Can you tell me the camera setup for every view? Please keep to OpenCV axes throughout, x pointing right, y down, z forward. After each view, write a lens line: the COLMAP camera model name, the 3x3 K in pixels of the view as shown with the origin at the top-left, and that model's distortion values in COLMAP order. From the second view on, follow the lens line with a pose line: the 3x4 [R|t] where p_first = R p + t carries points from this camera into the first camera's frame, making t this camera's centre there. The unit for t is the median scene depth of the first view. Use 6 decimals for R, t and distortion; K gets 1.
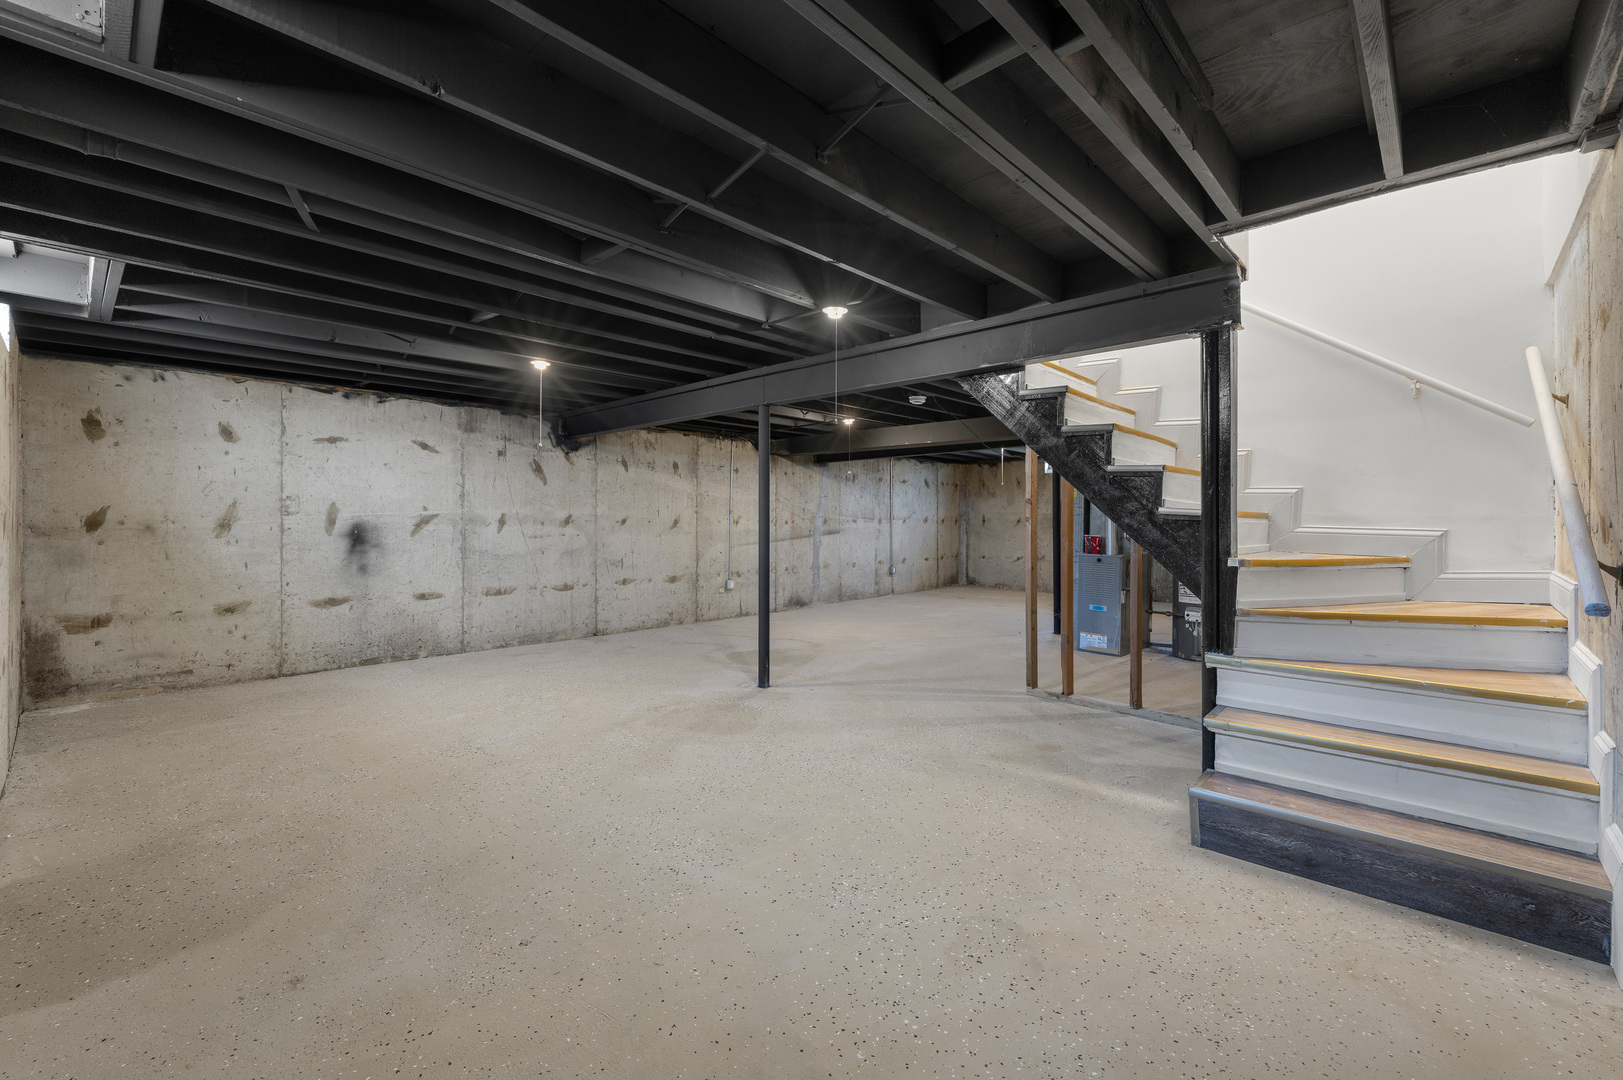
lens RADIAL K [[681.3, 0, 809.6], [0, 681.3, 520.4], [0, 0, 1]] dist [0.001569, 0.000222]
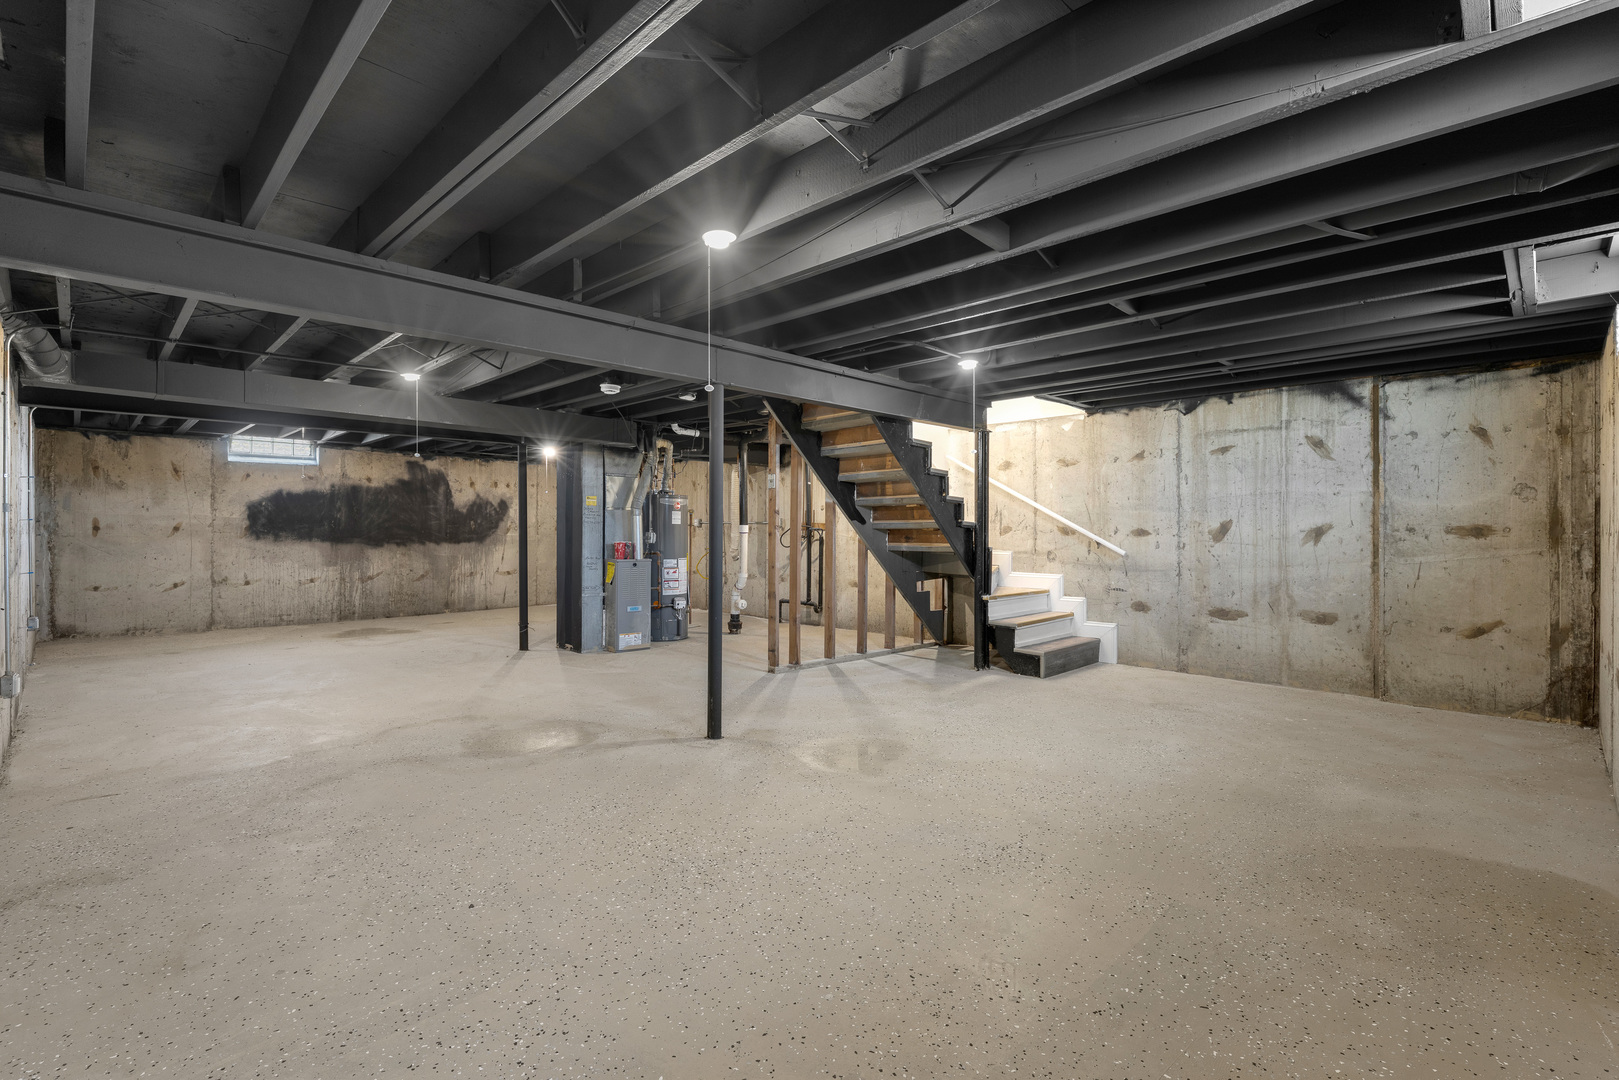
lens RADIAL K [[735.9, 0, 805.3], [0, 735.9, 529.5], [0, 0, 1]] dist [-0.000091, -0.000125]
pose [[0.035701, -0.003342, 0.999357, -1.331689], [-0.000324, 0.999994, 0.003355, -0.001680], [-0.999362, -0.000444, 0.035700, 1.247534]]
